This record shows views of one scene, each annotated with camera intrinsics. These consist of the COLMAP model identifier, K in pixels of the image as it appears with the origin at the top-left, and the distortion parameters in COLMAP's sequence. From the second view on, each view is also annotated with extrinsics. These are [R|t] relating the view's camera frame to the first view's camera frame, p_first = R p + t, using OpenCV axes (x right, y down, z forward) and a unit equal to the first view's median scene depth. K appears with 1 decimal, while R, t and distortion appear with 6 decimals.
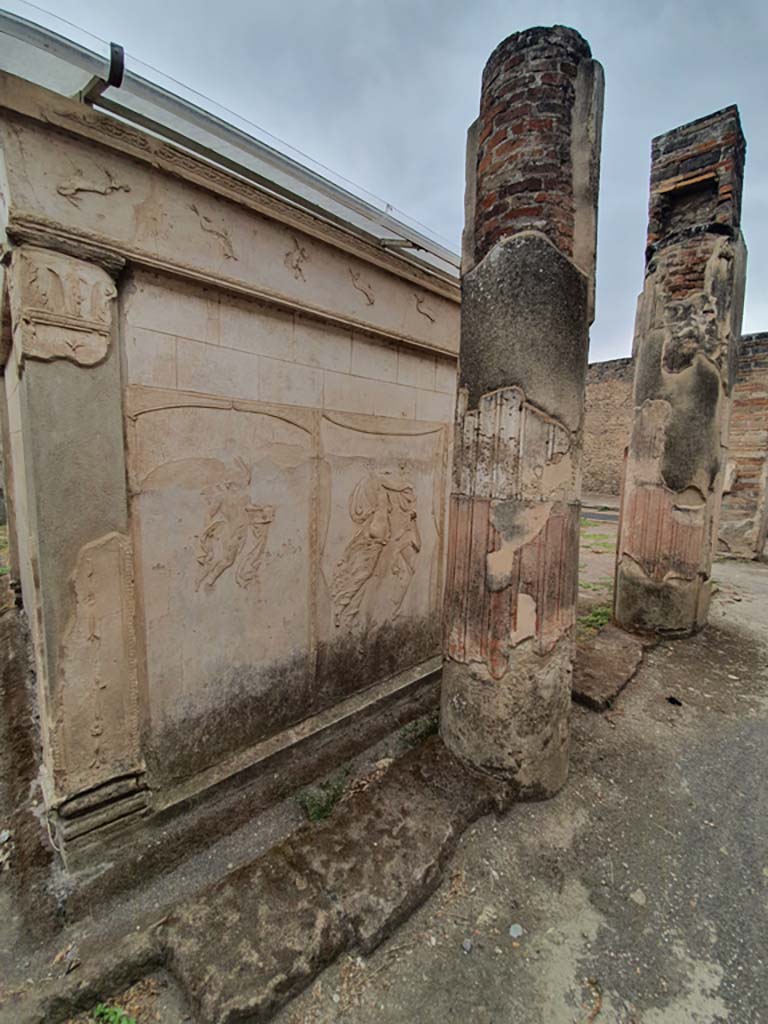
lens RADIAL K [[414.1, 0, 384.5], [0, 414.1, 505.7], [0, 0, 1]] dist [-0.013615, -0.003456]
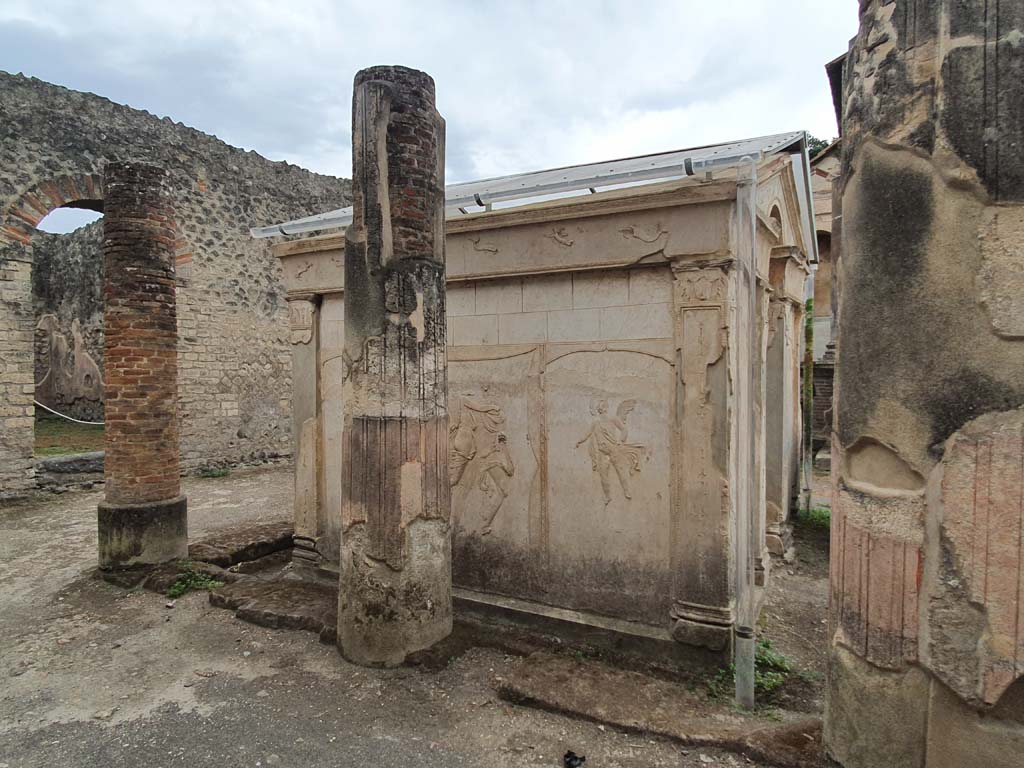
lens RADIAL K [[601.4, 0, 513.0], [0, 601.4, 385.7], [0, 0, 1]] dist [-0.038113, 0.002133]
pose [[0.324652, 0.000352, -0.945834, 1.514892], [-0.098679, 0.994555, -0.033501, -0.057279], [0.940672, 0.104210, 0.322919, 0.553737]]
